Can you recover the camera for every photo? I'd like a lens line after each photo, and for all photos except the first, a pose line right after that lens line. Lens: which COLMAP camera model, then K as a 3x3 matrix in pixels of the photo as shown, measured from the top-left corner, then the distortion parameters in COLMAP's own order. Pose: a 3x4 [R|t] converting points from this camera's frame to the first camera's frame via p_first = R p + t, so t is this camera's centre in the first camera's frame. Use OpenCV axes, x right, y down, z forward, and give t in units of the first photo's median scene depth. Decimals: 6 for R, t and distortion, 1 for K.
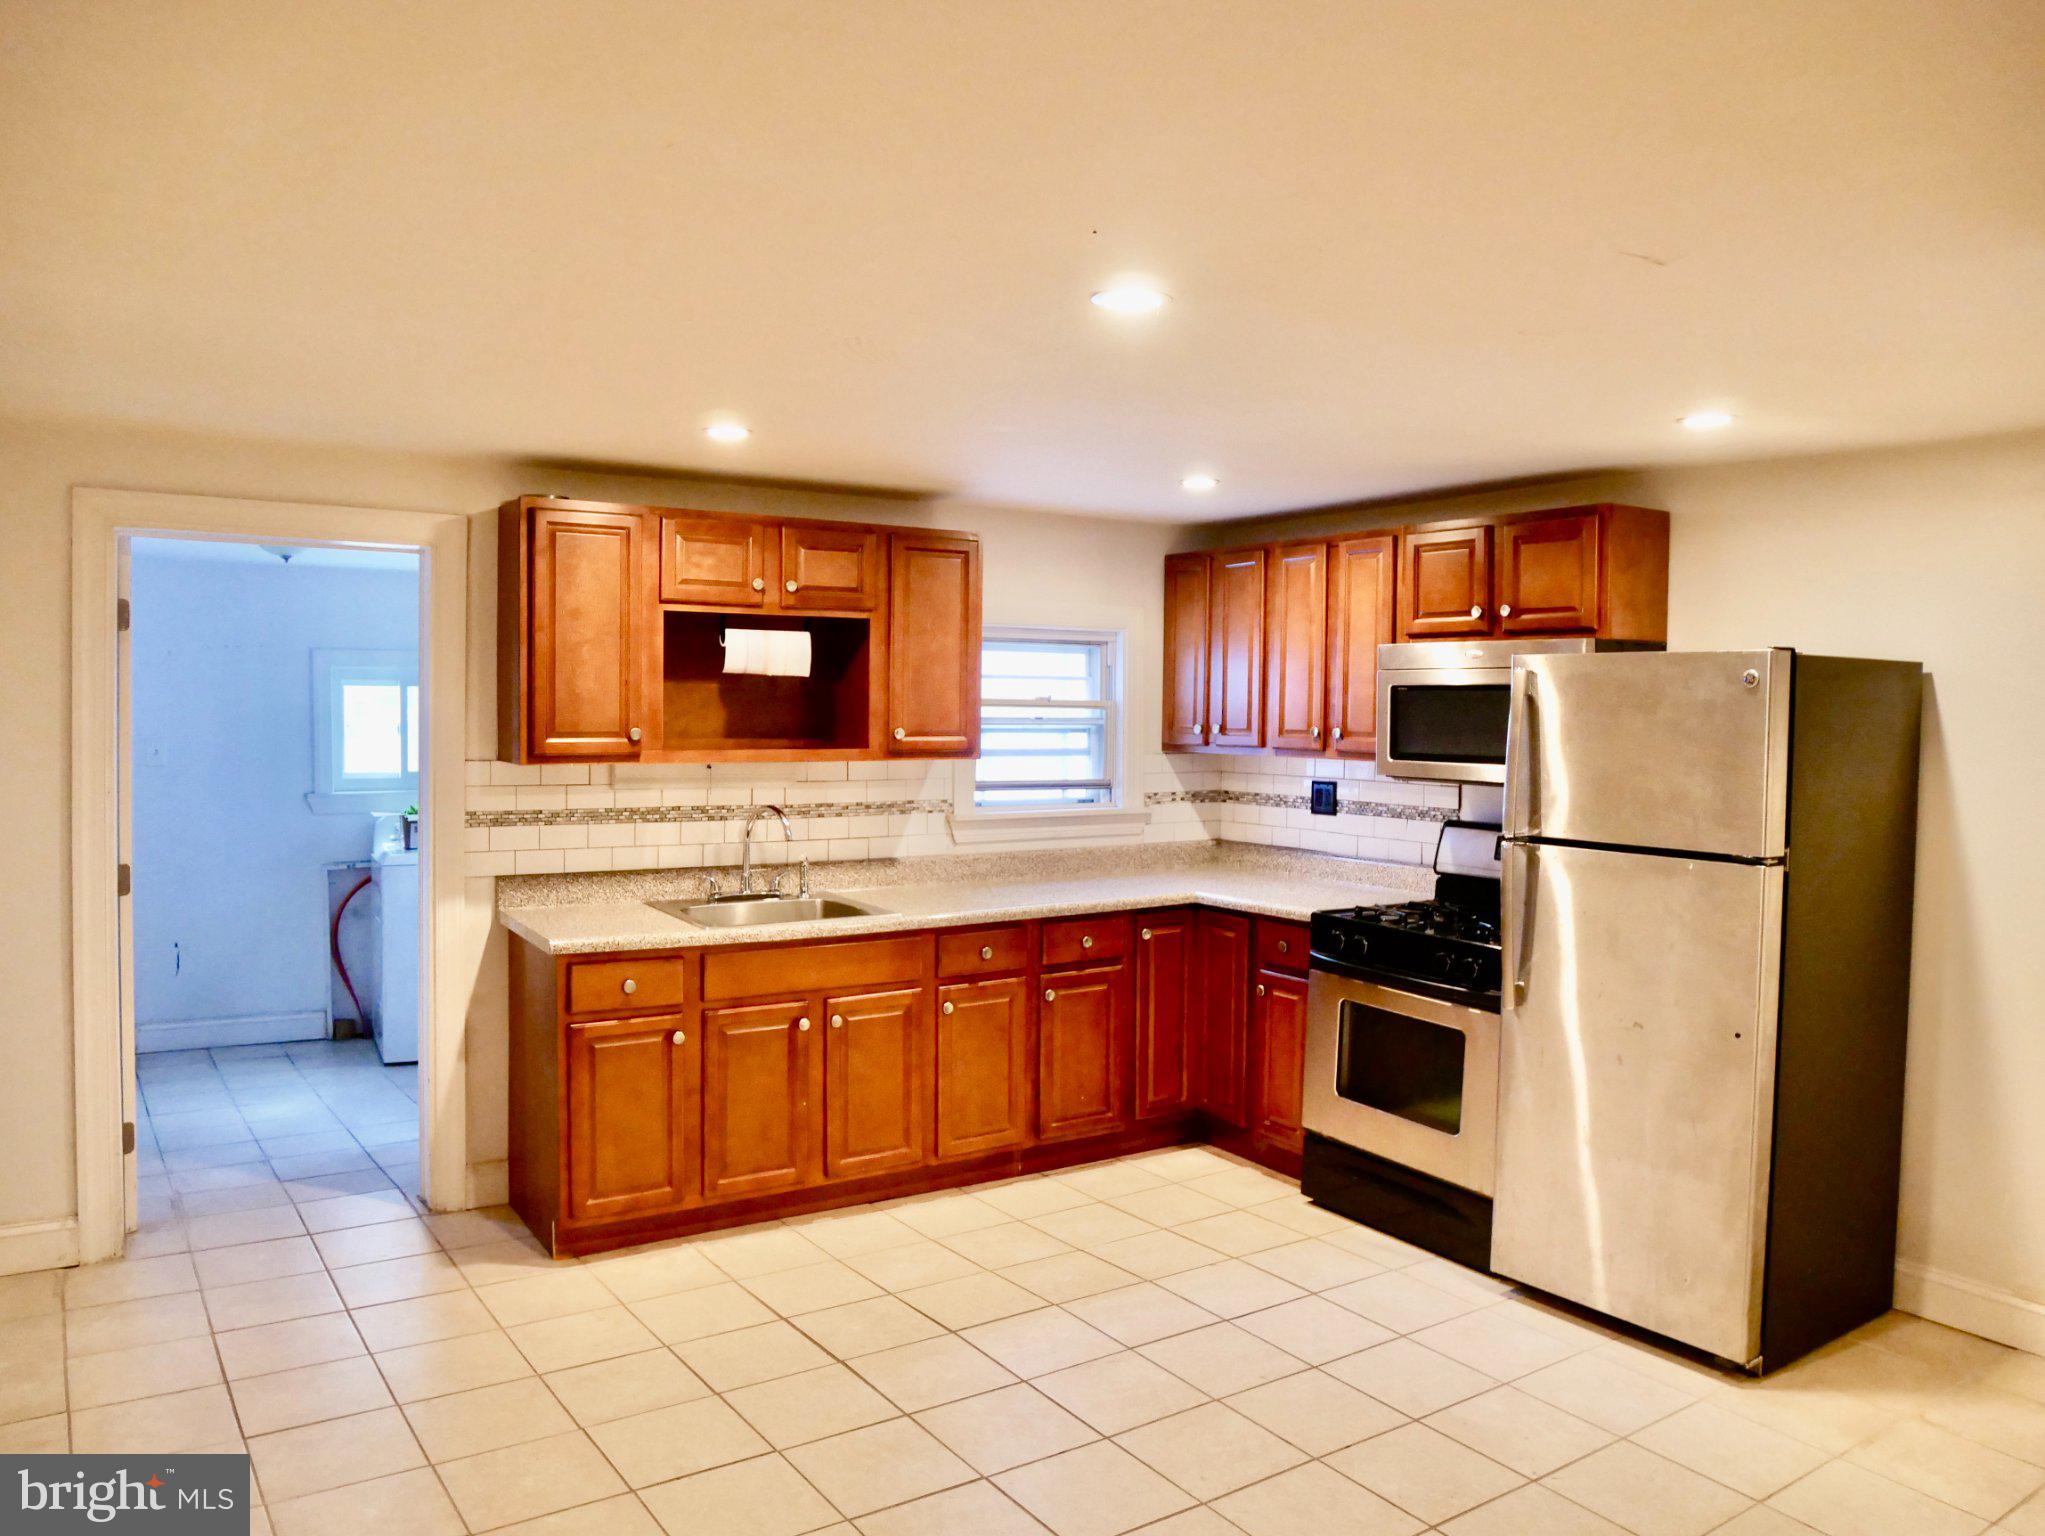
lens RADIAL K [[1475.7, 0, 1022.3], [0, 1475.7, 763.7], [0, 0, 1]] dist [-0.068097, 0.022345]
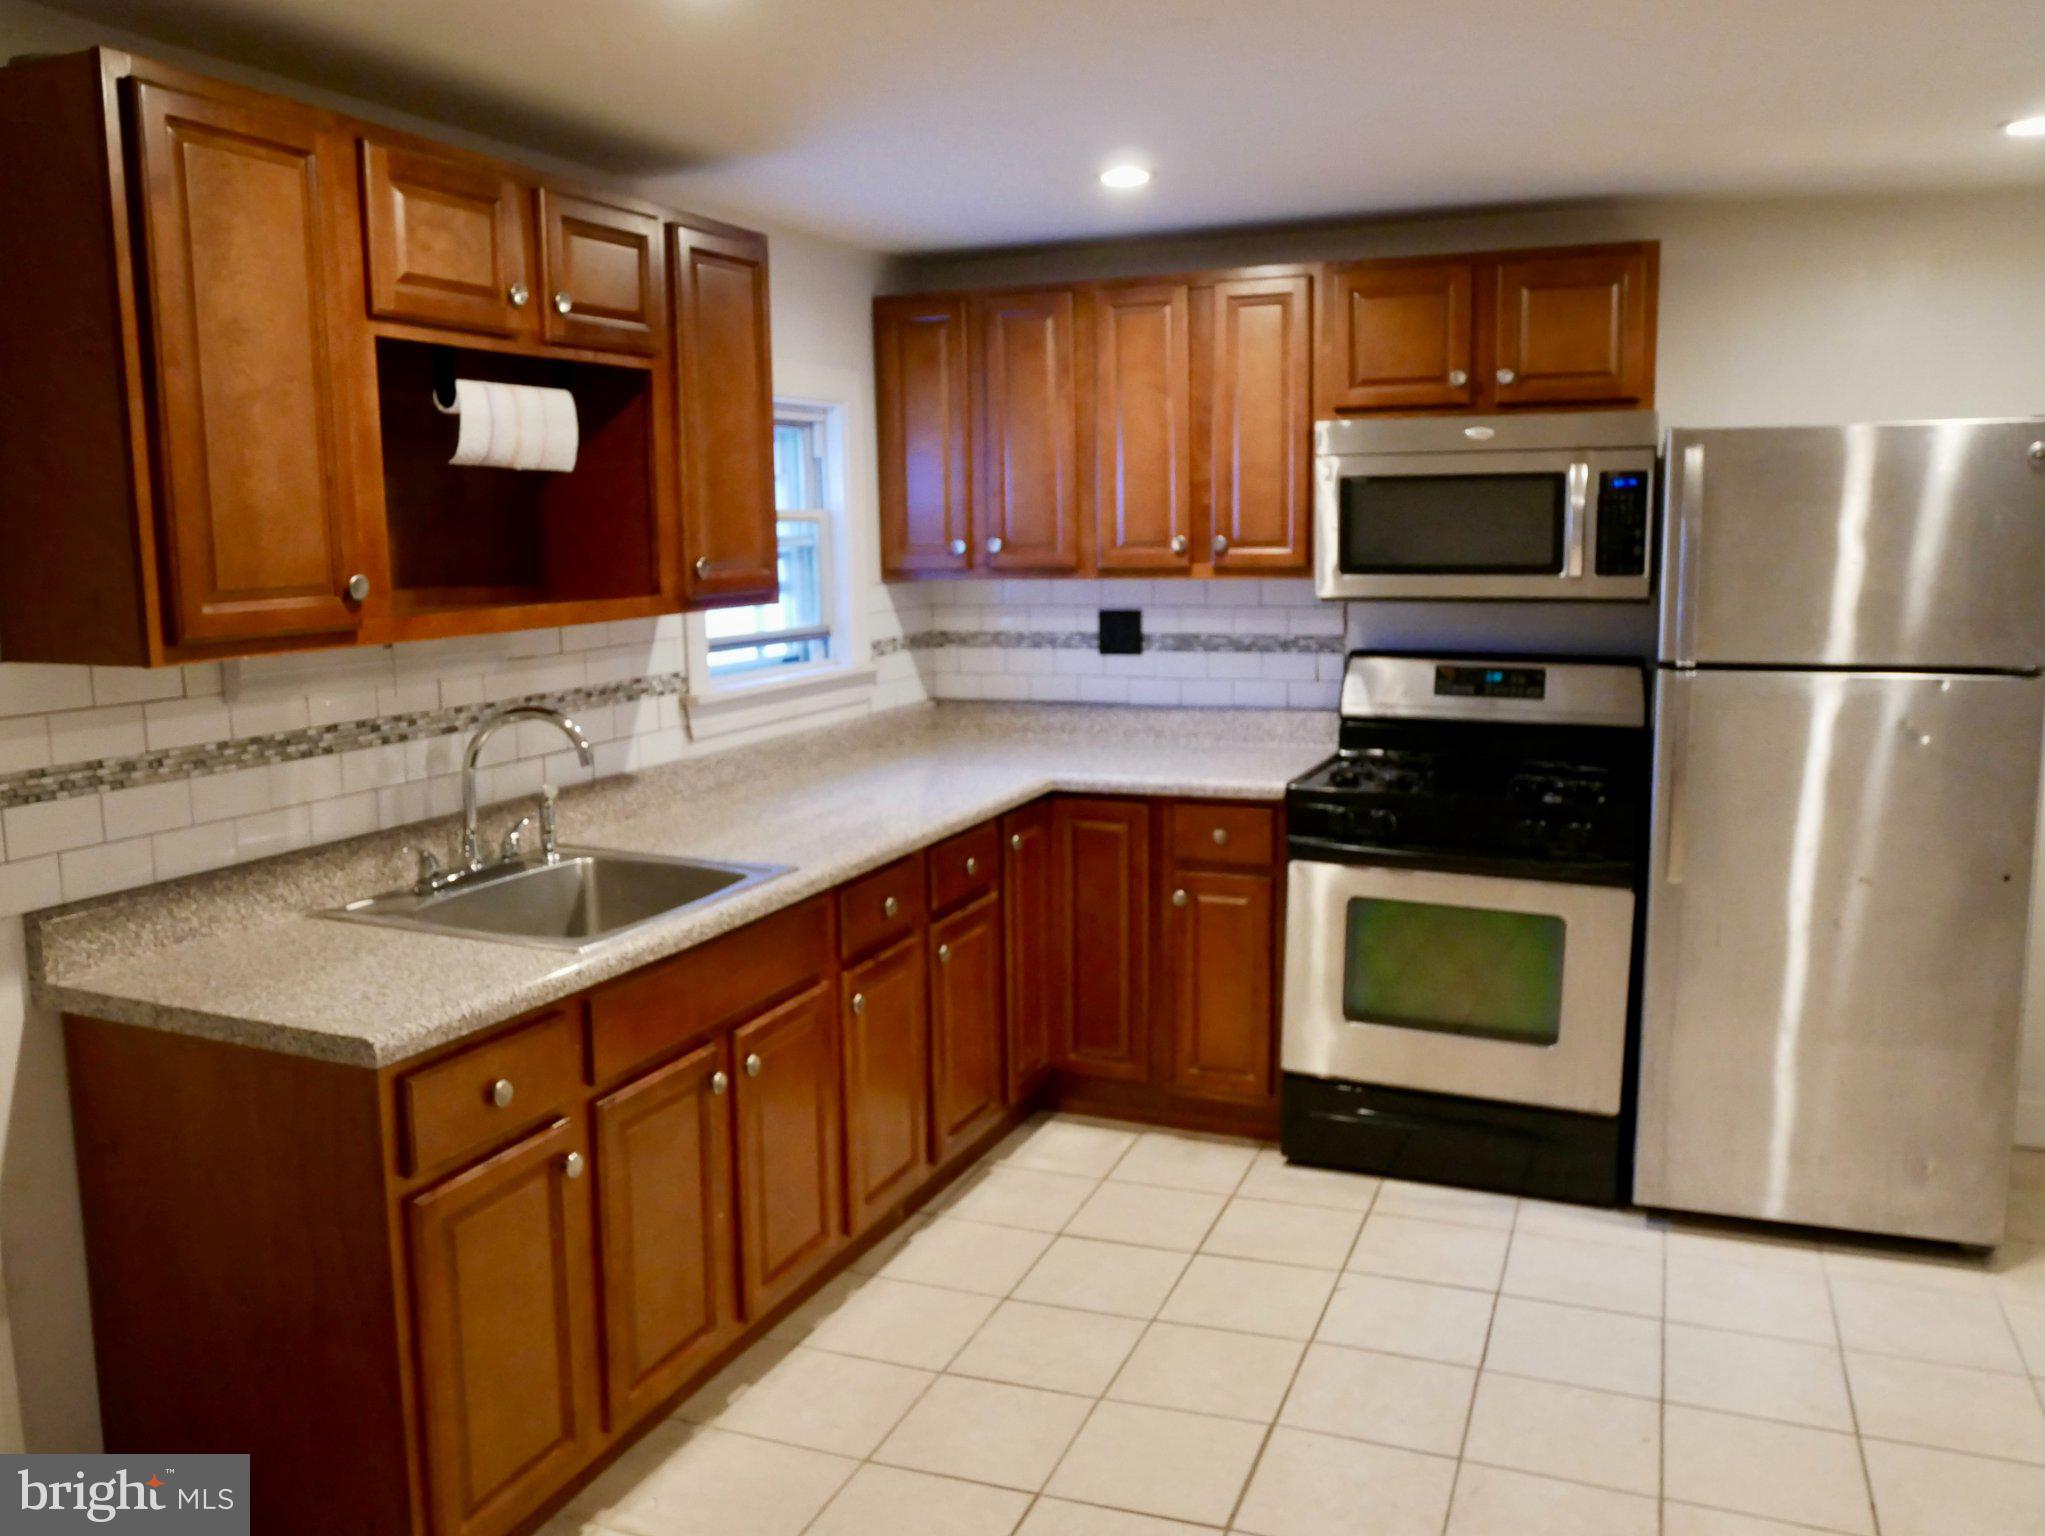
lens RADIAL K [[1609.2, 0, 1023.0], [0, 1609.2, 768.2], [0, 0, 1]] dist [-0.053149, 0.015765]
pose [[0.831243, -0.108446, 0.545229, -0.338419], [0.048746, 0.991229, 0.122839, -0.013296], [-0.553768, -0.075531, 0.829238, 0.384225]]
